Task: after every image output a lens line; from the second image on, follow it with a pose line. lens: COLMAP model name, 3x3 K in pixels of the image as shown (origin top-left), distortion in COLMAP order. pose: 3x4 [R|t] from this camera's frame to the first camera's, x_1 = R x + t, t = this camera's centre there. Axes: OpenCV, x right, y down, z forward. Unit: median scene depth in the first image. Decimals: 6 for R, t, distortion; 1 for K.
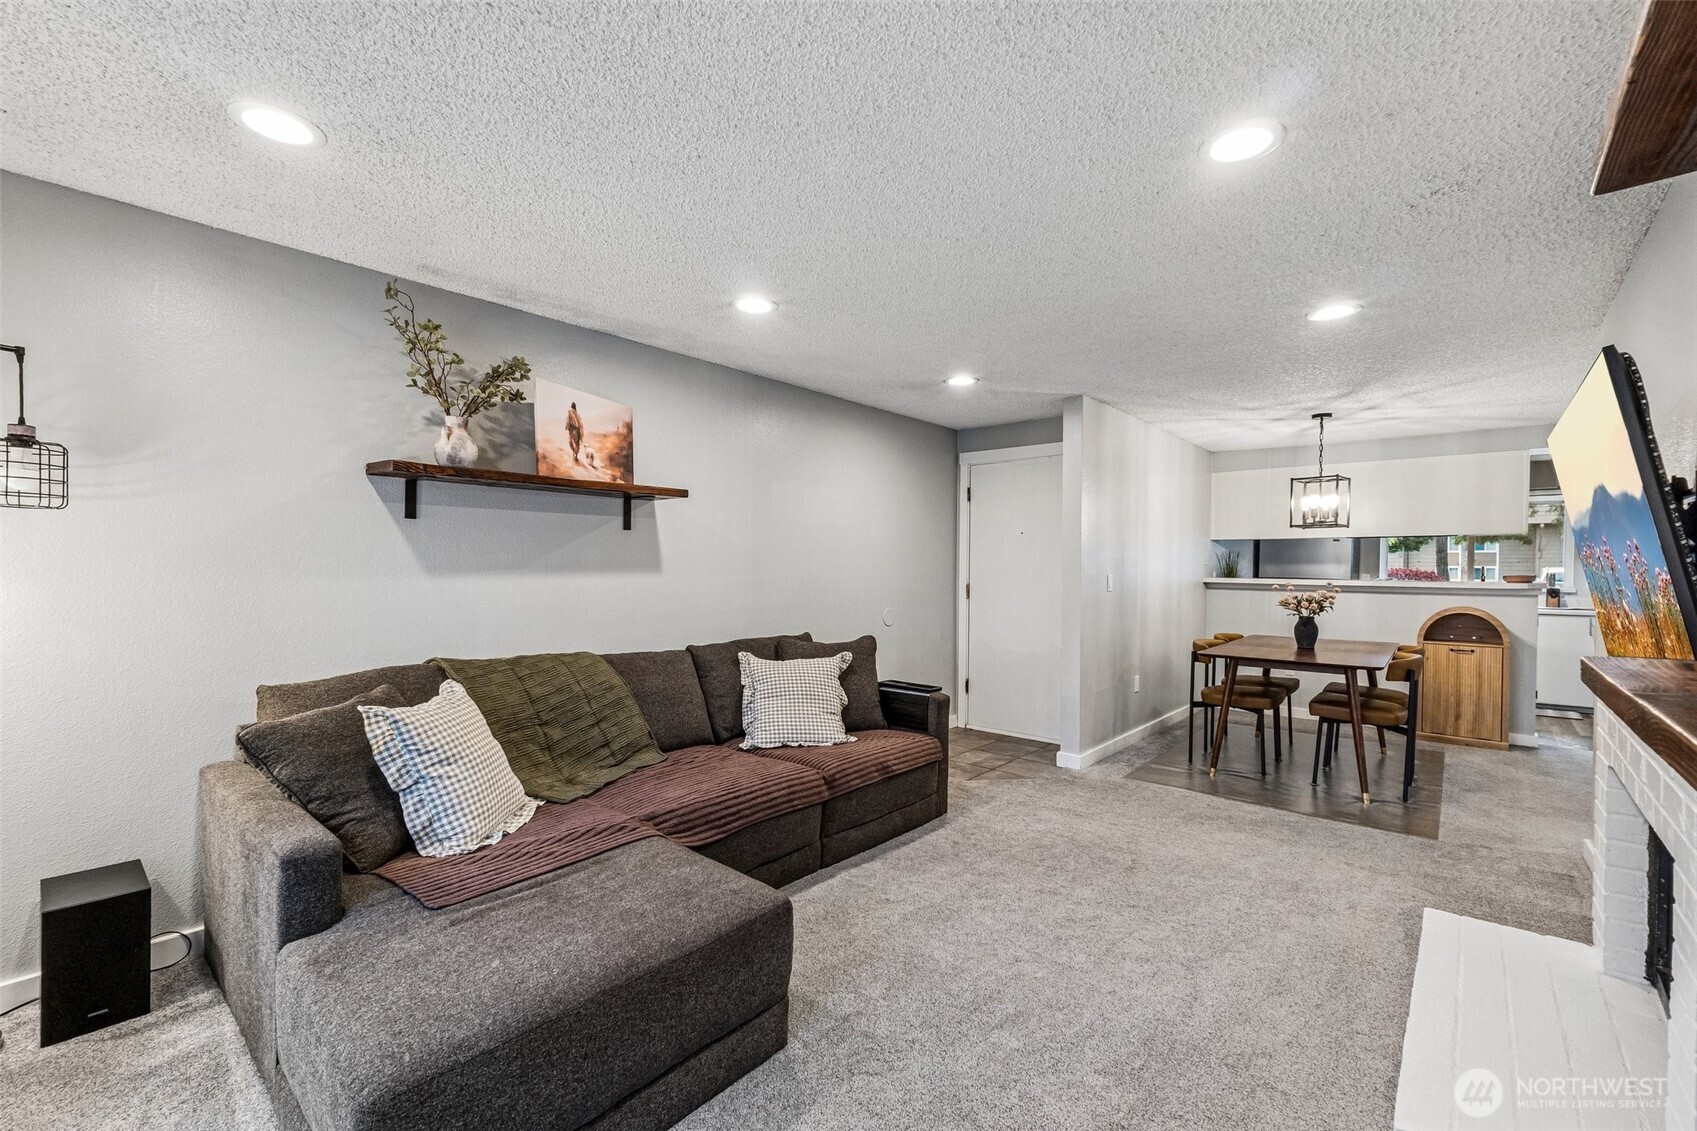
lens RADIAL K [[724.6, 0, 853.6], [0, 724.6, 571.7], [0, 0, 1]] dist [-0.000672, -0.000016]
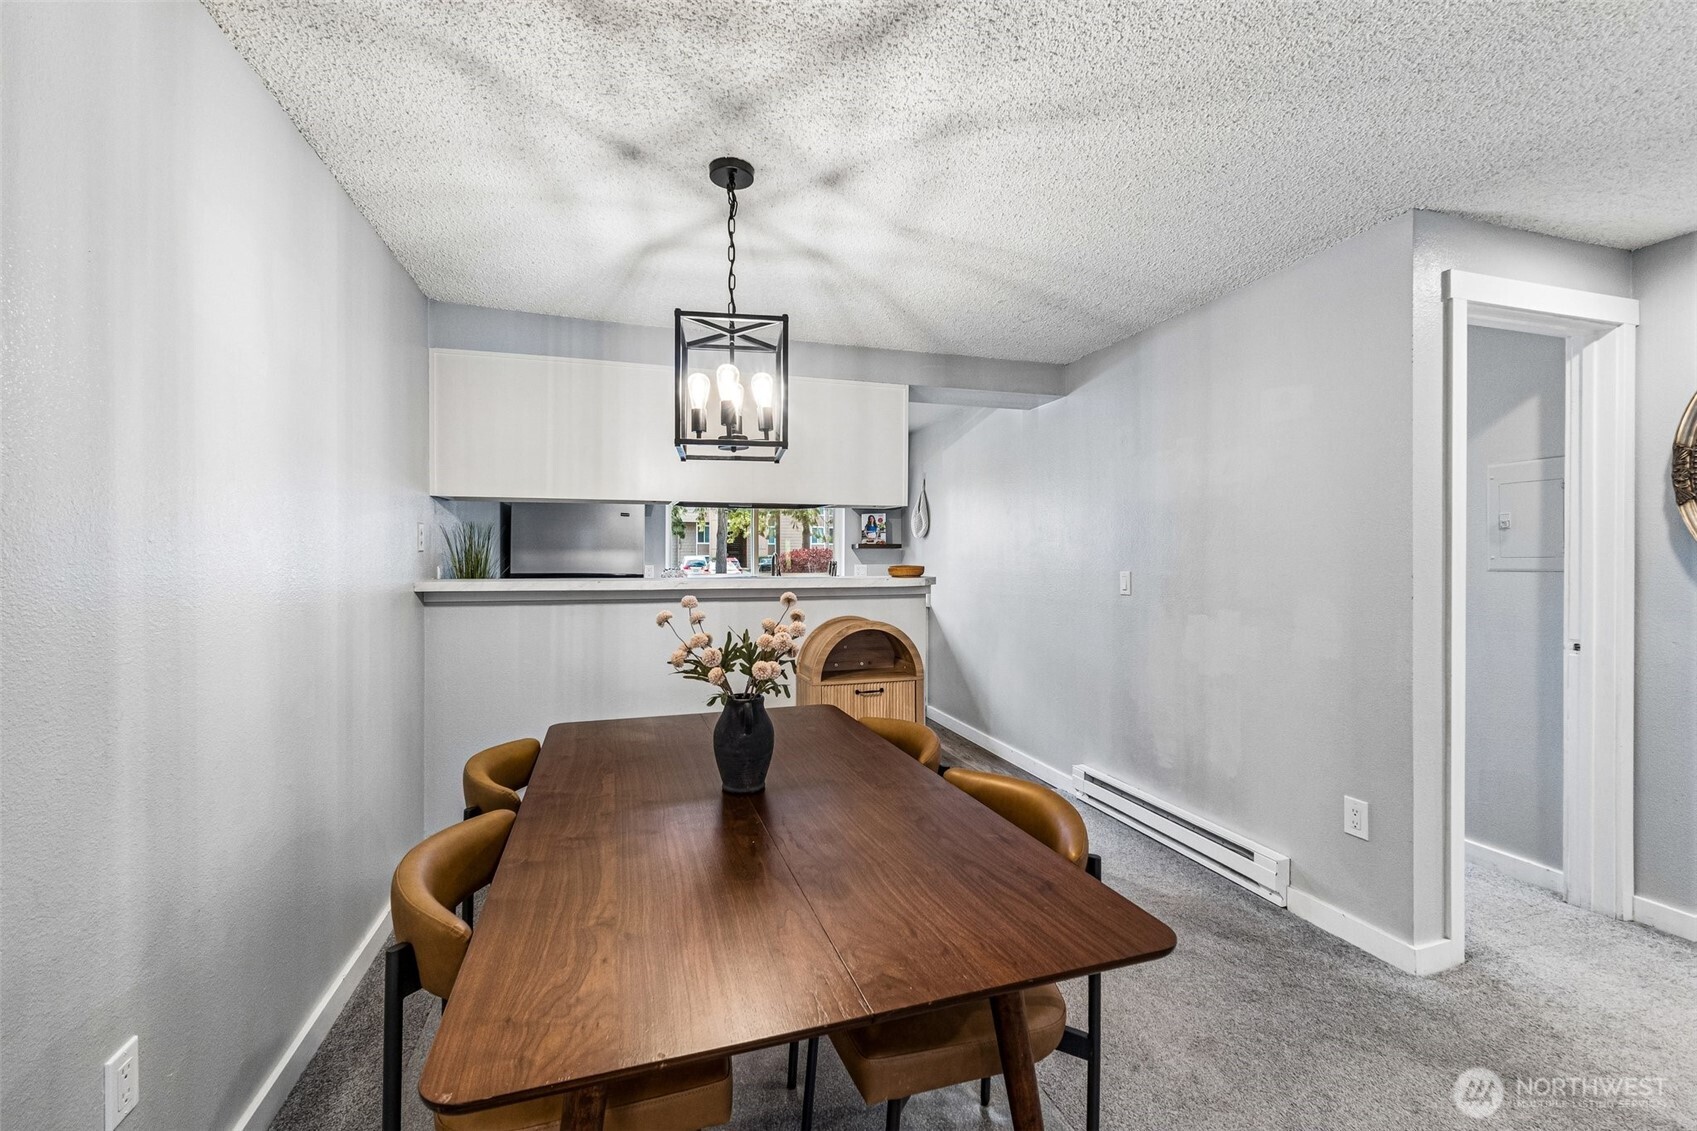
lens RADIAL K [[704.0, 0, 850.7], [0, 704.0, 564.6], [0, 0, 1]] dist [0.000848, 0.000108]
pose [[0.524938, -0.014194, 0.851022, 0.507574], [0.010915, 0.999891, 0.009944, -0.004414], [-0.851071, 0.004069, 0.525035, 1.081025]]
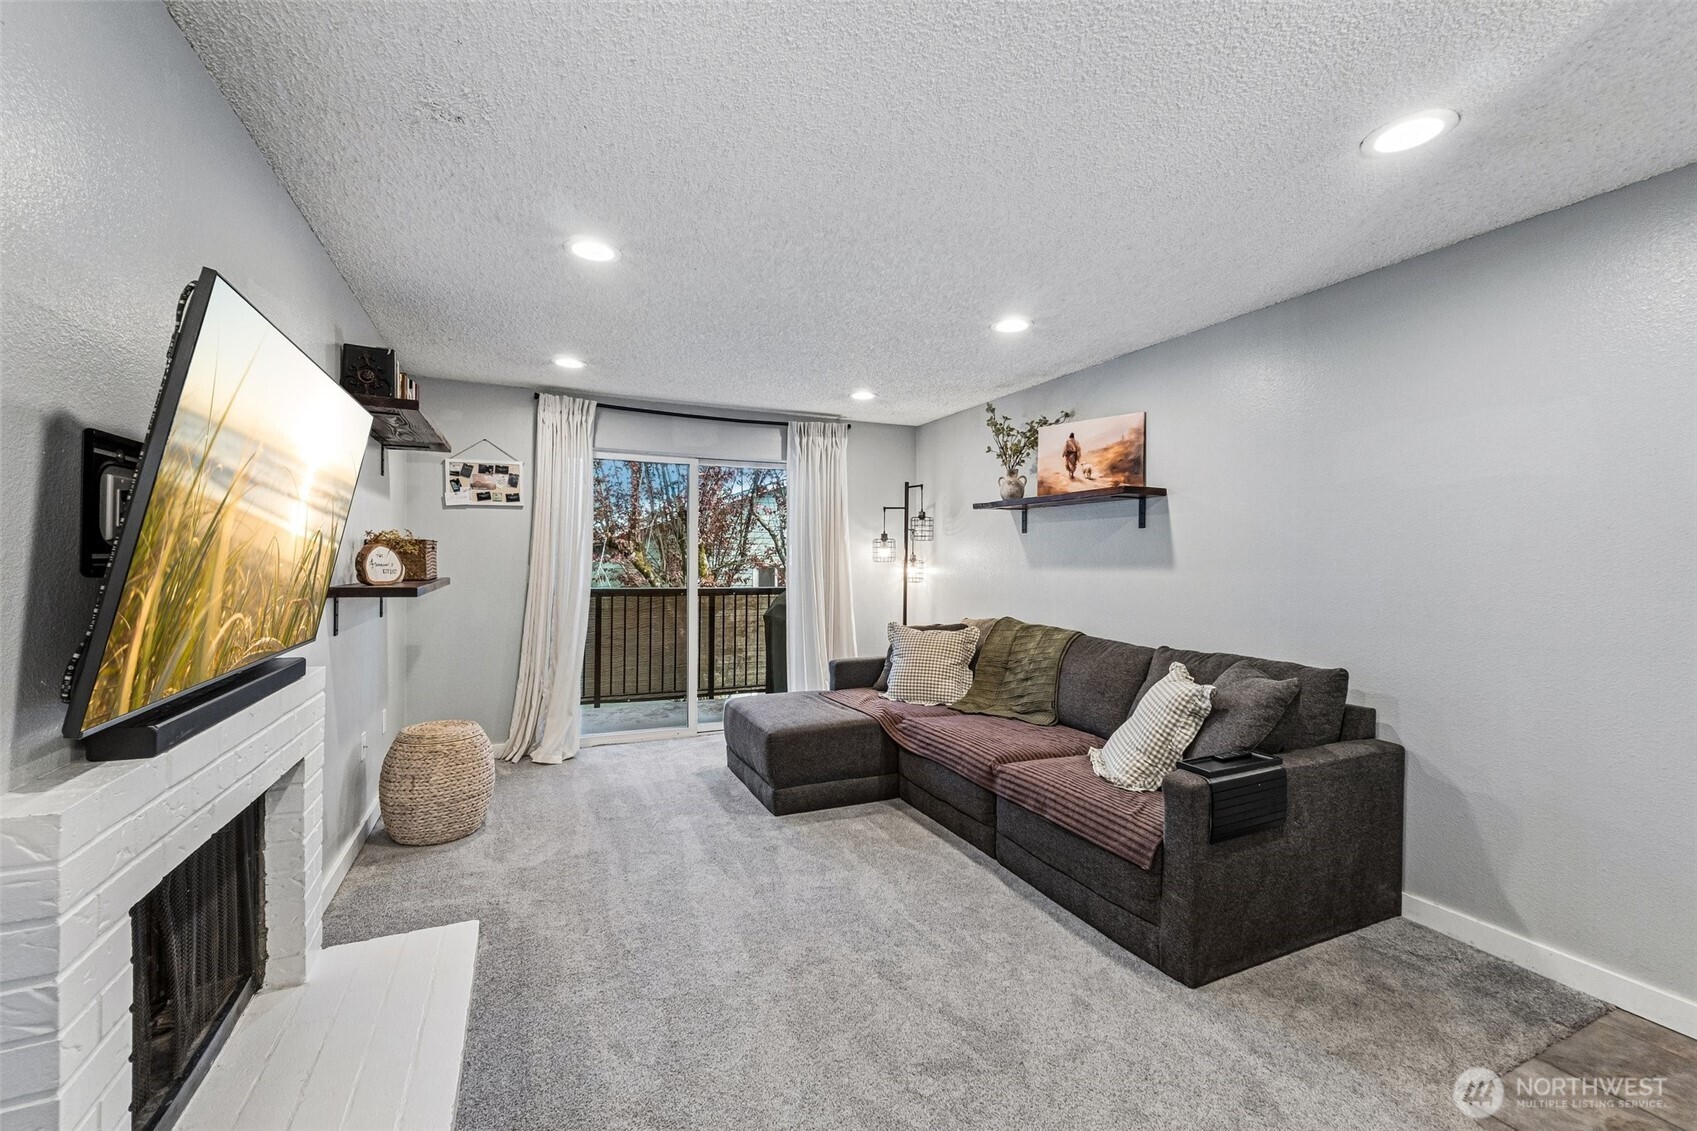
lens RADIAL K [[701.0, 0, 851.2], [0, 701.0, 559.5], [0, 0, 1]] dist [0.000355, 0.000018]
pose [[-0.419676, -0.010903, -0.907608, 0.815679], [-0.016657, 0.999852, -0.004308, 0.000189], [0.907521, 0.013310, -0.419796, 1.071652]]
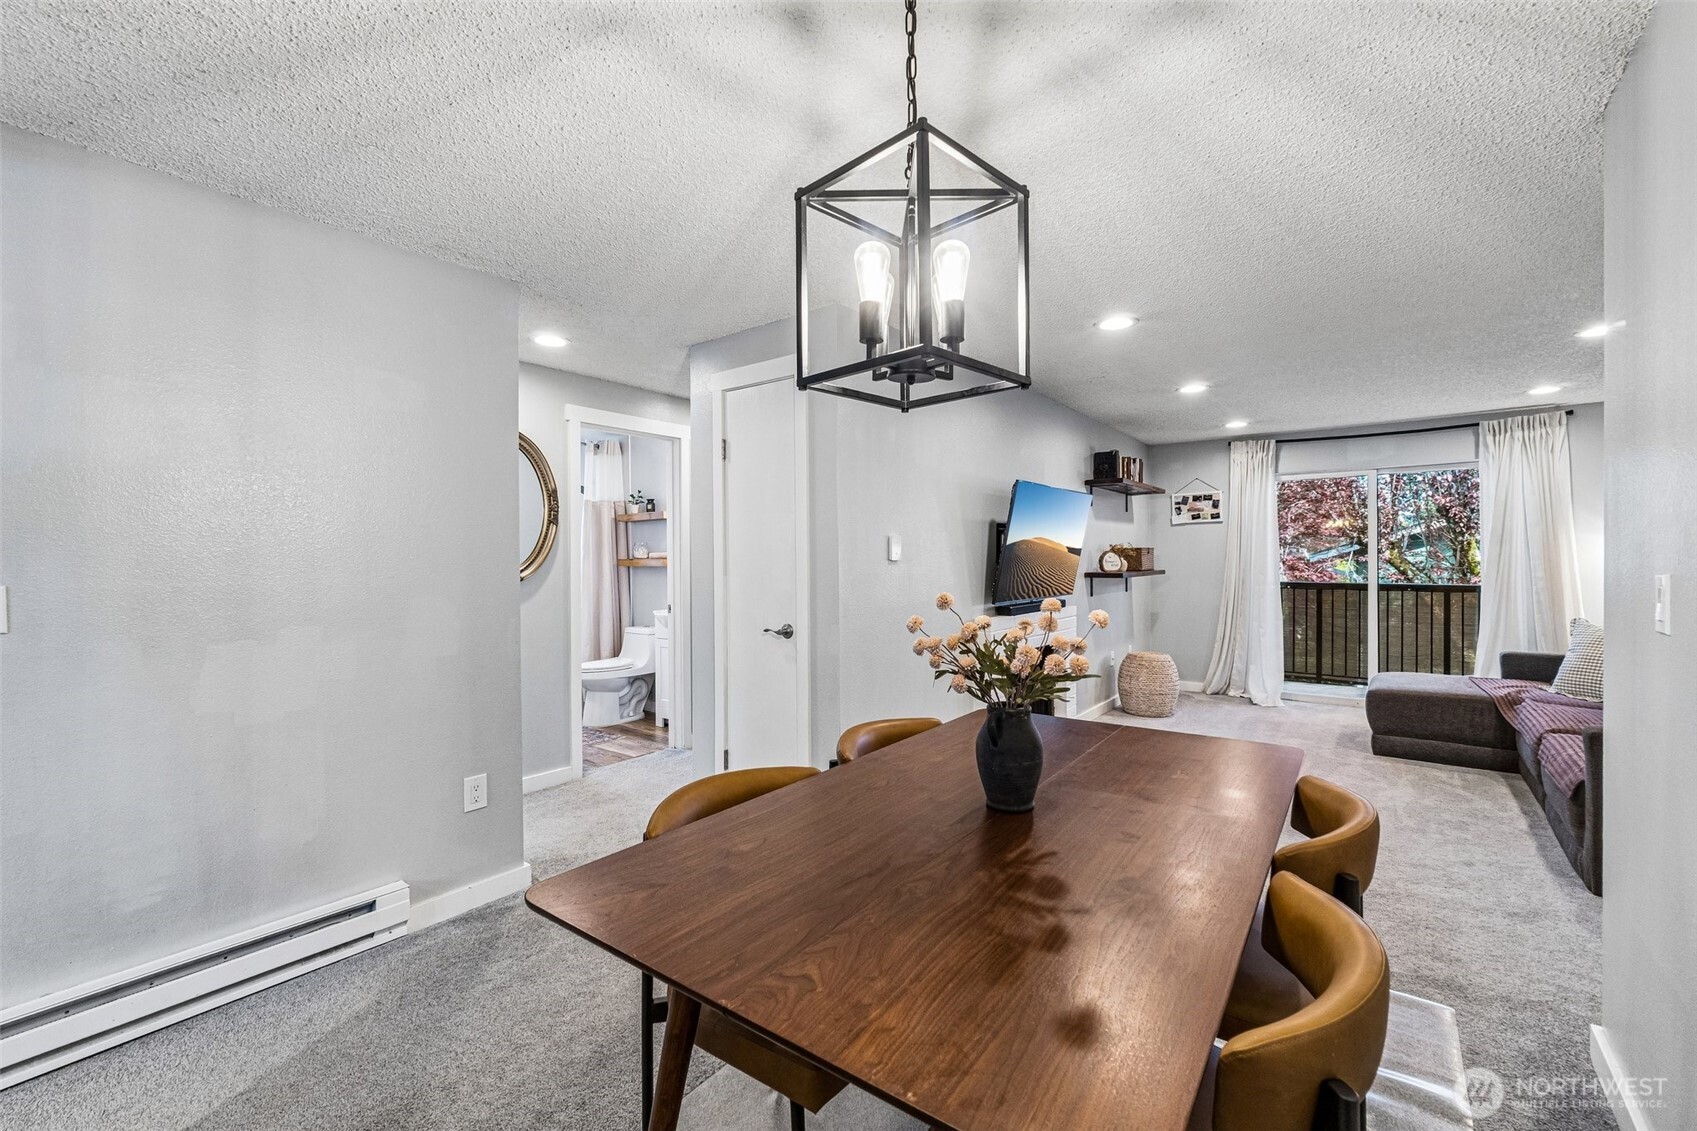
lens RADIAL K [[704.0, 0, 850.7], [0, 704.0, 564.6], [0, 0, 1]] dist [0.000848, 0.000108]
pose [[-0.998664, -0.000819, -0.051675, 0.981485], [-0.001547, 0.999900, 0.014032, -0.003663], [0.051658, 0.014093, -0.998565, 1.803302]]
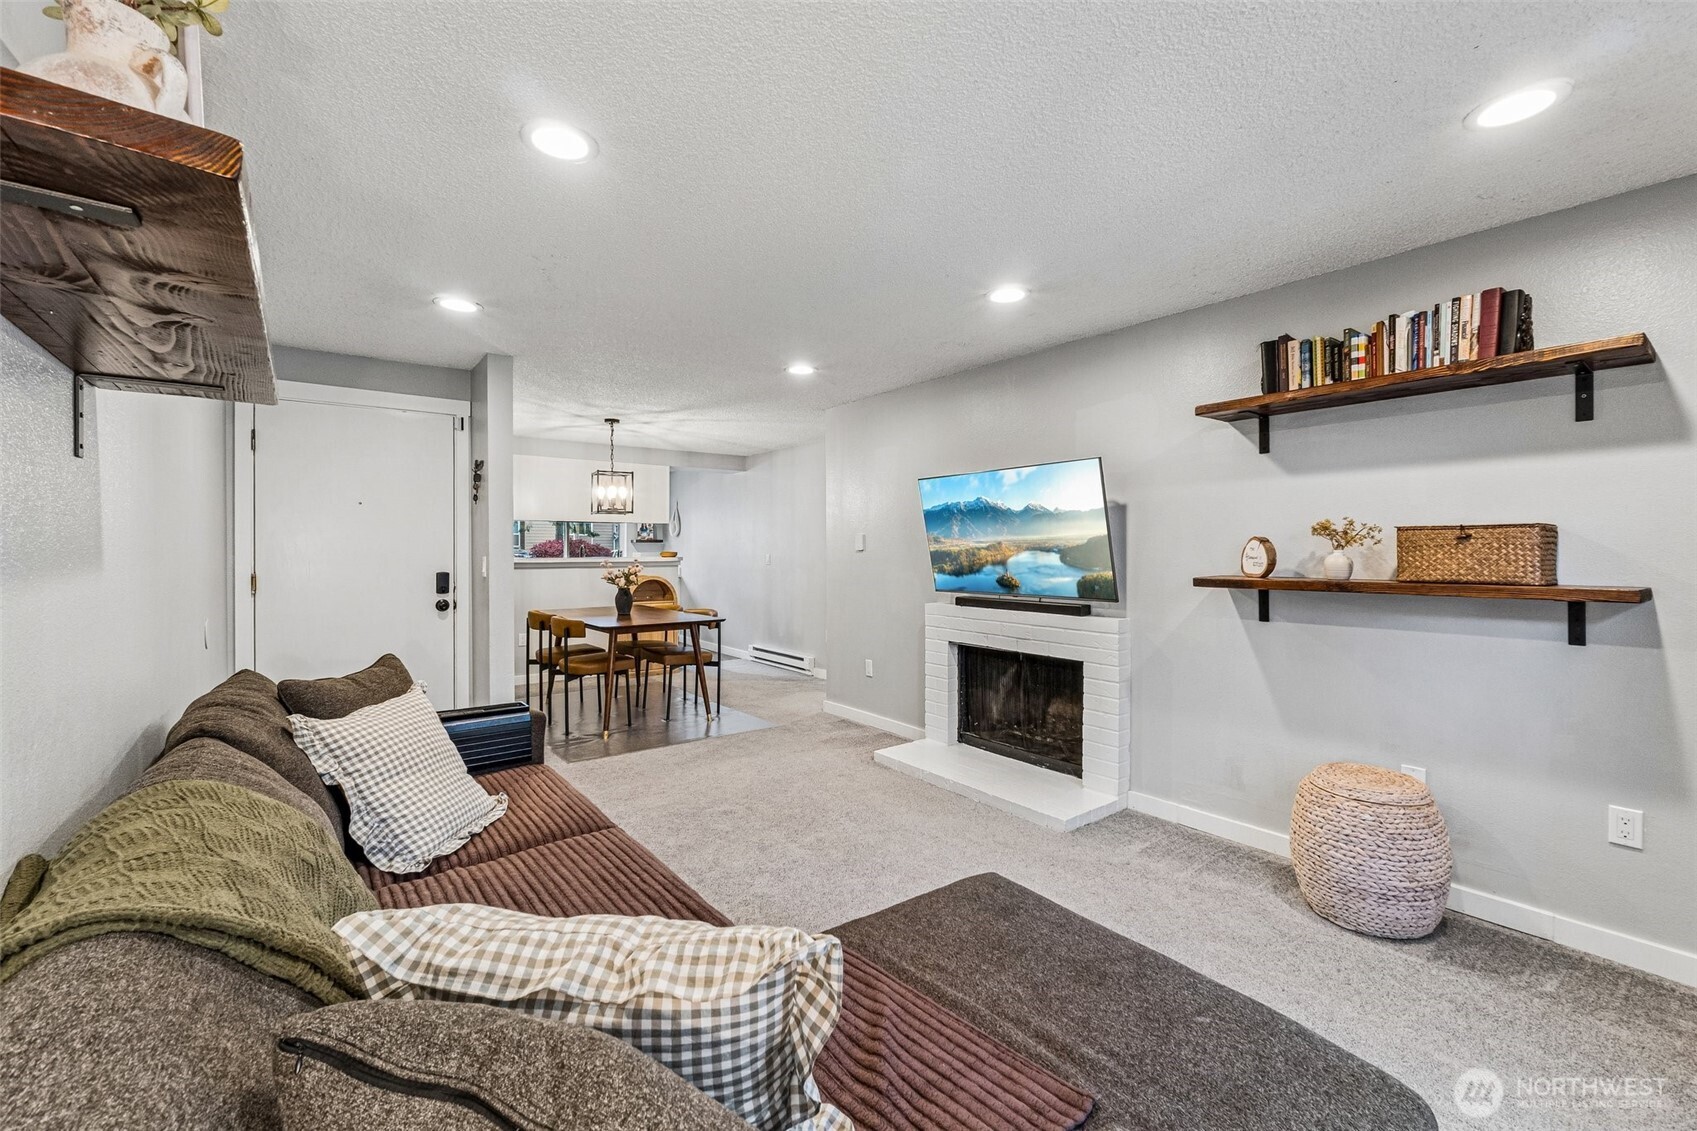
lens RADIAL K [[704.8, 0, 850.6], [0, 704.8, 552.7], [0, 0, 1]] dist [0.002750, 0.000007]
pose [[0.206646, -0.012365, 0.978338, -0.607250], [0.009263, 0.999900, 0.010681, -0.007972], [-0.978372, 0.006855, 0.206740, 0.541887]]
